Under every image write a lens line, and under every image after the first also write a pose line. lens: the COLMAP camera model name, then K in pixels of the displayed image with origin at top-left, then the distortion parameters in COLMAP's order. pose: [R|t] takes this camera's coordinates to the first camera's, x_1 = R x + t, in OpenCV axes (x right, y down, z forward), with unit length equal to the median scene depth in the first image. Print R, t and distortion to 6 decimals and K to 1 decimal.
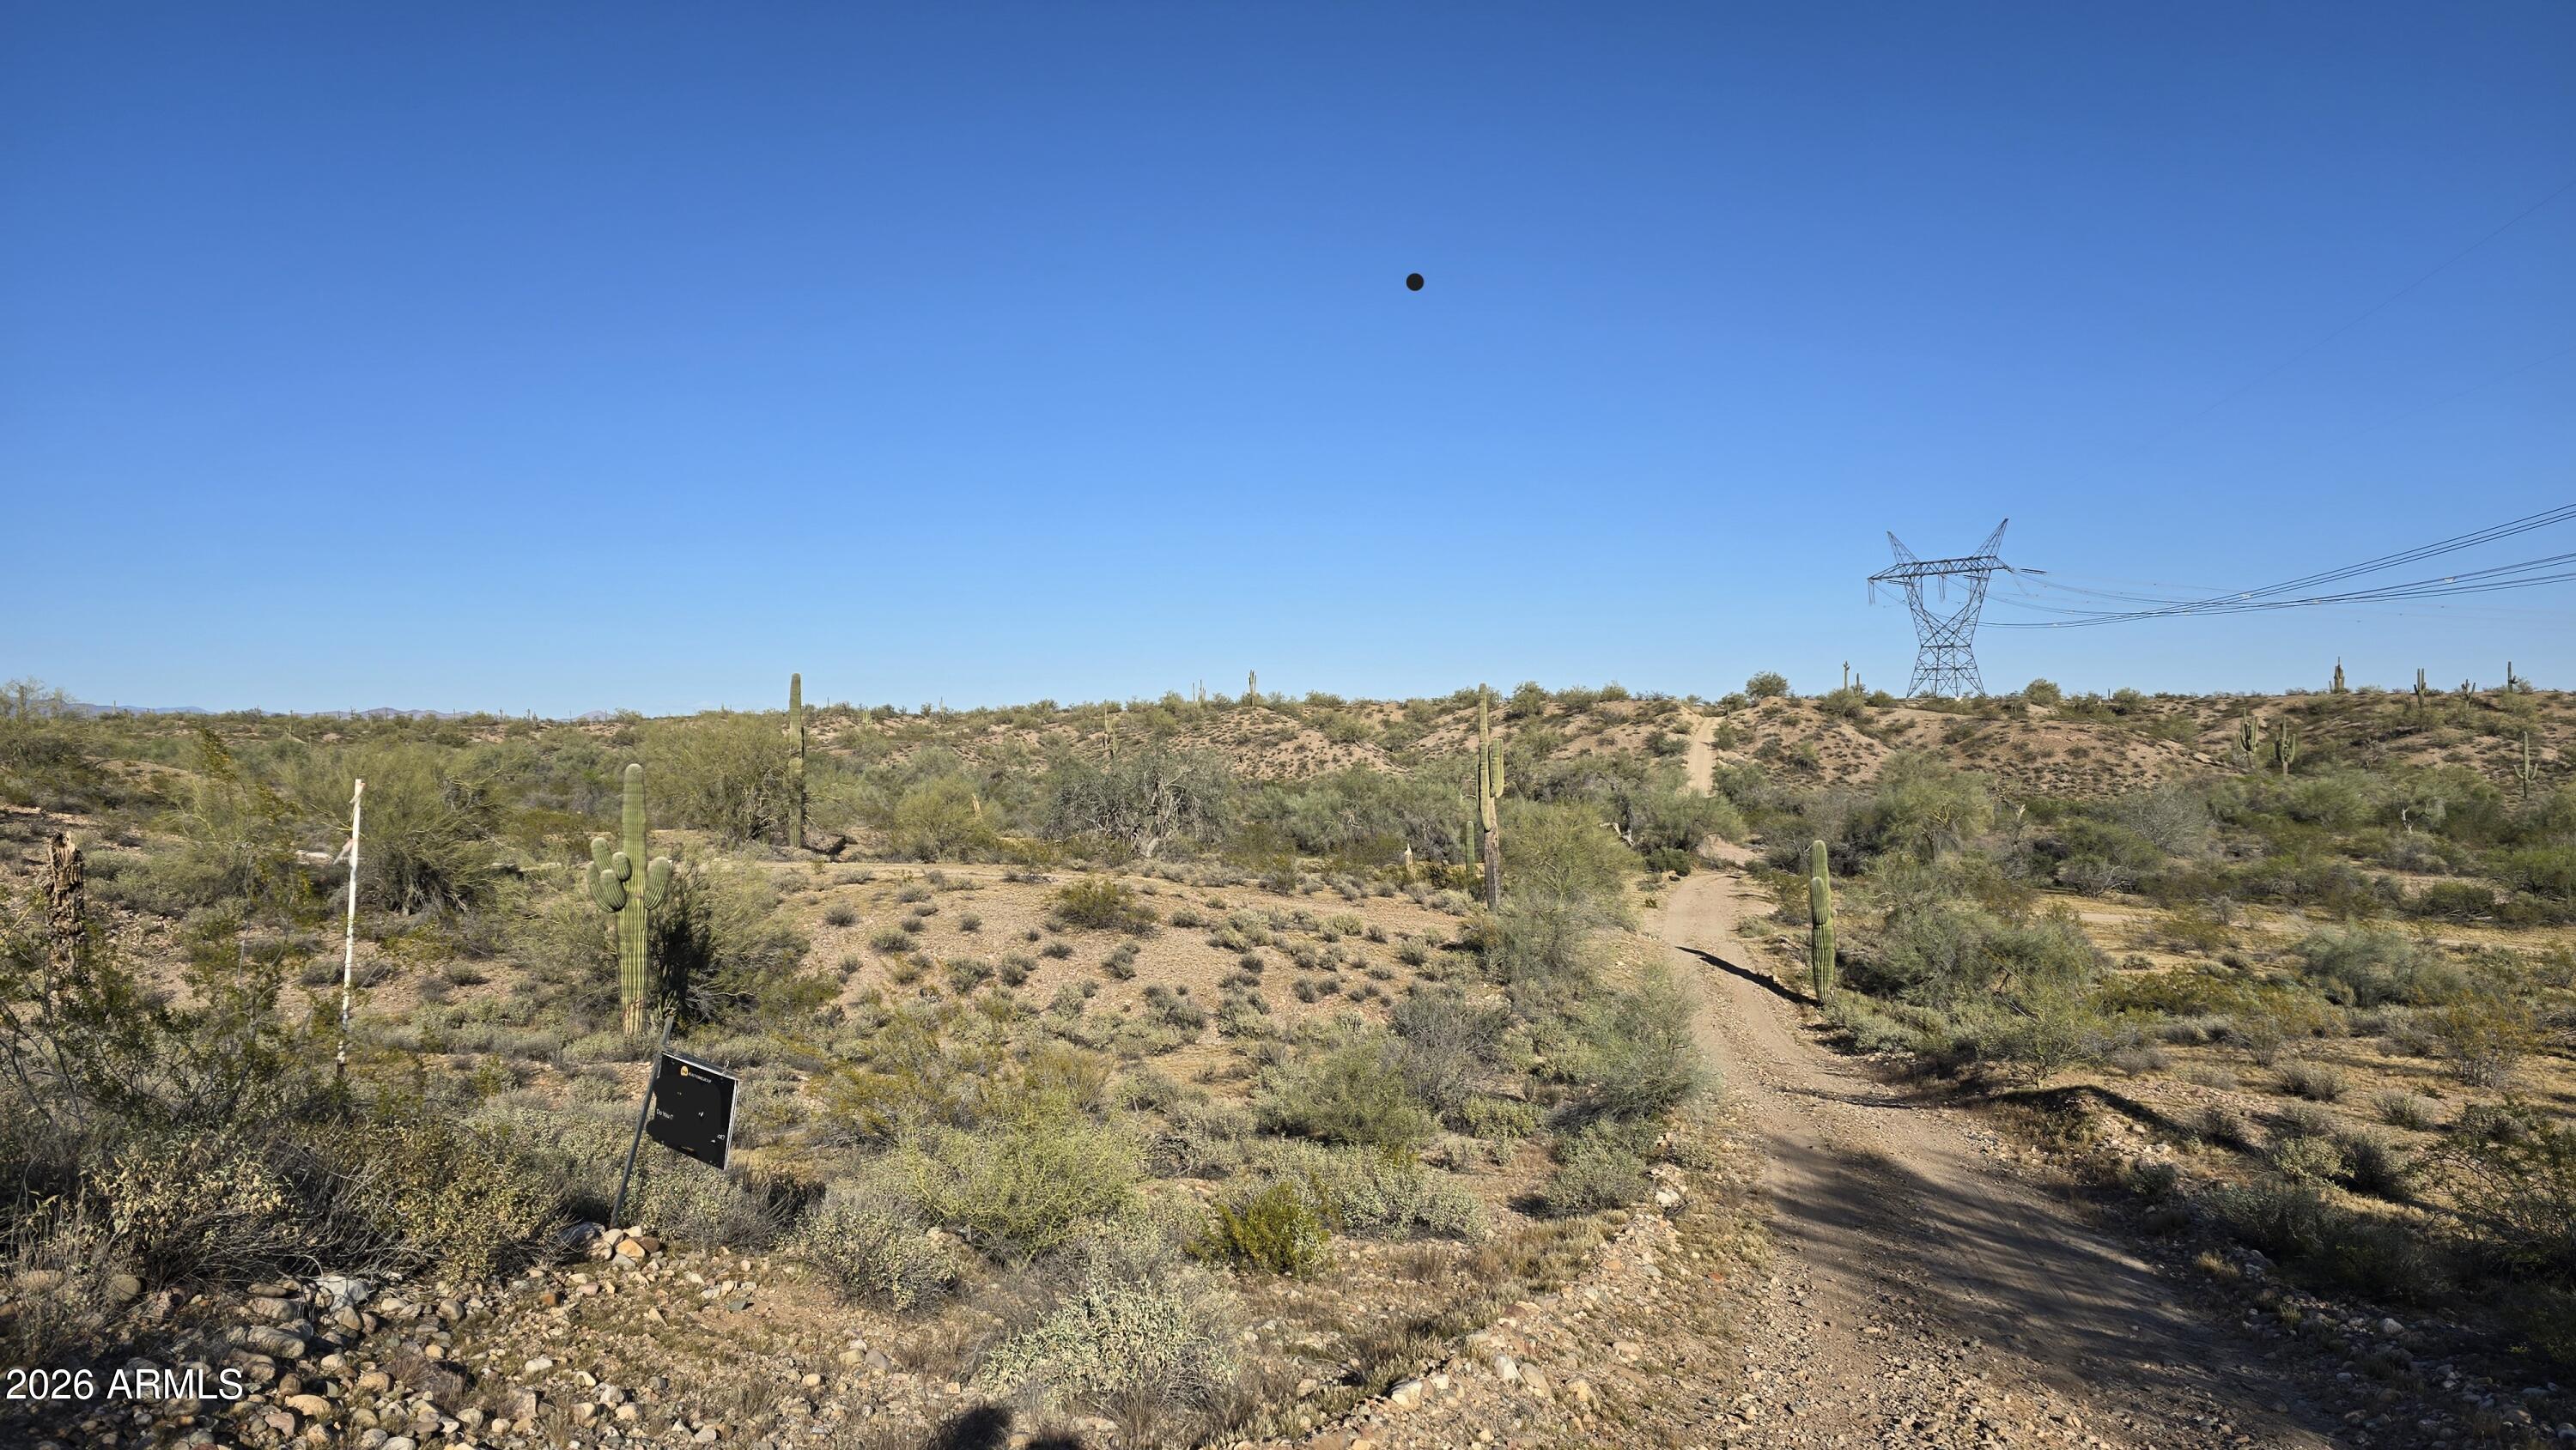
lens RADIAL K [[1703.4, 0, 1262.2], [0, 1703.4, 727.0], [0, 0, 1]] dist [0.080415, -0.079138]
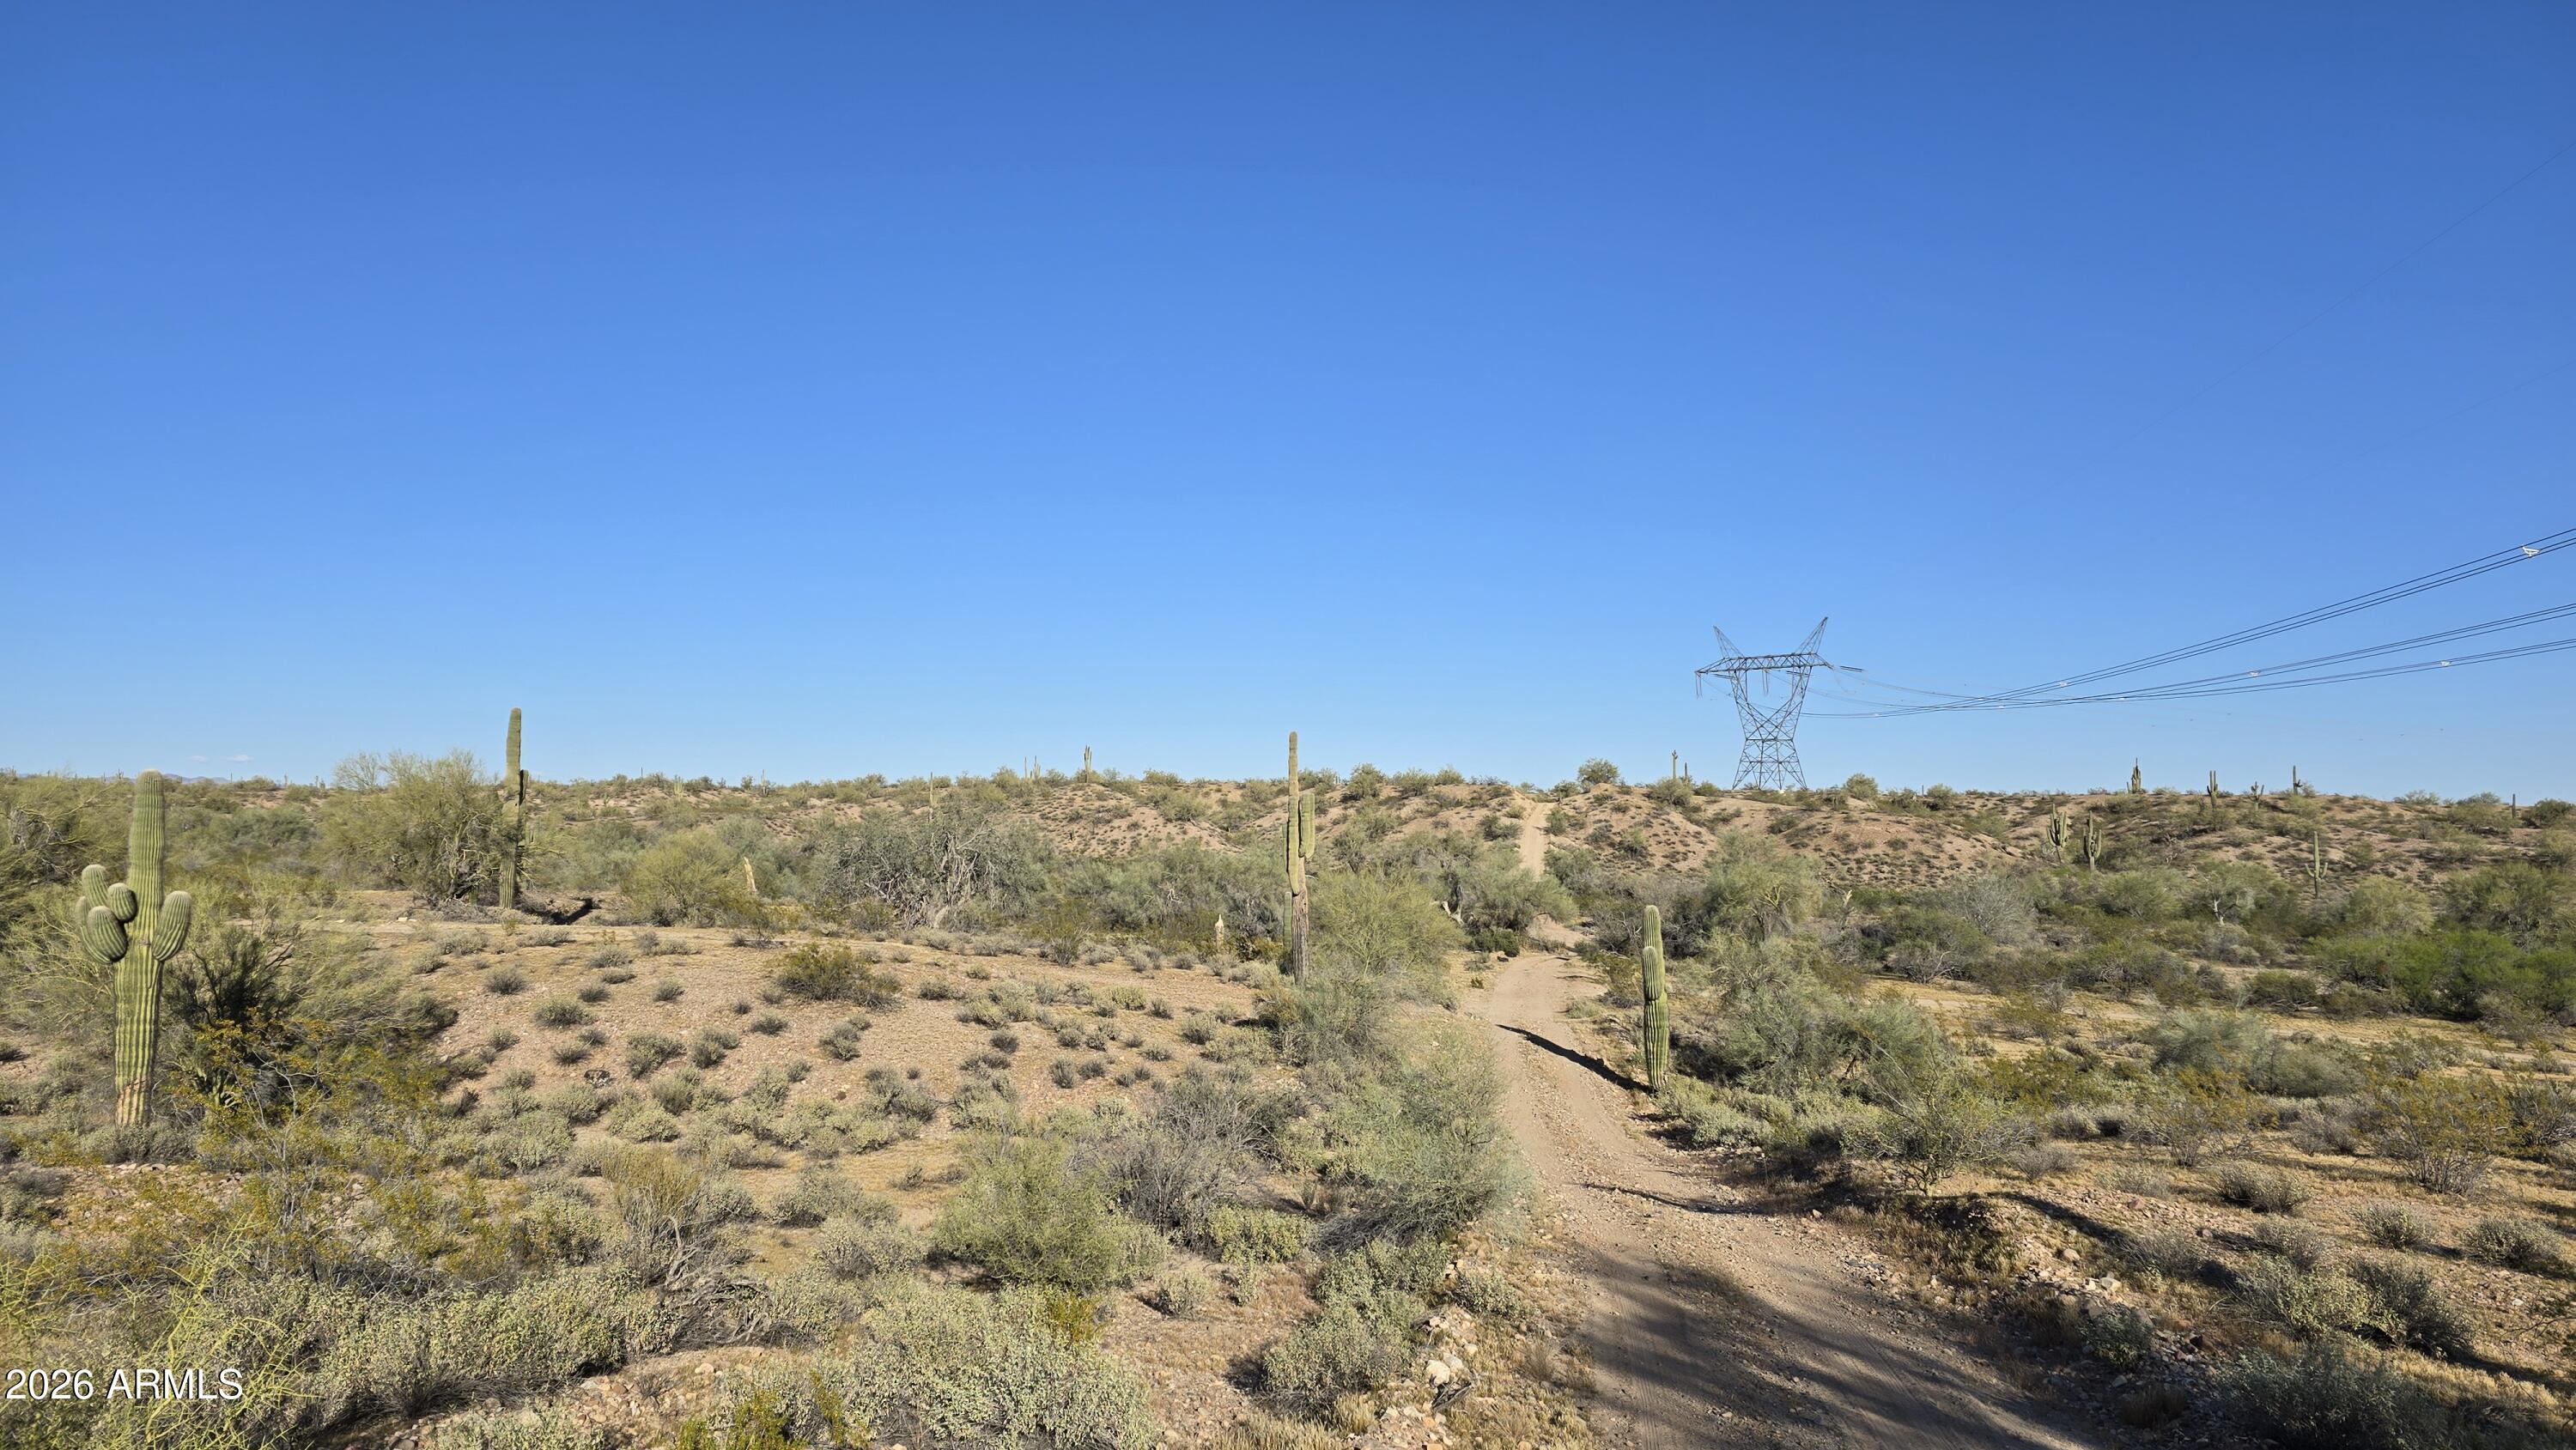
lens RADIAL K [[1703.4, 0, 1258.4], [0, 1703.4, 704.9], [0, 0, 1]] dist [0.080415, -0.079138]
pose [[0.995794, 0.023944, 0.088441, 0.033571], [-0.018363, 0.997820, -0.063391, 0.019545], [-0.089766, 0.061500, 0.994062, 0.109542]]
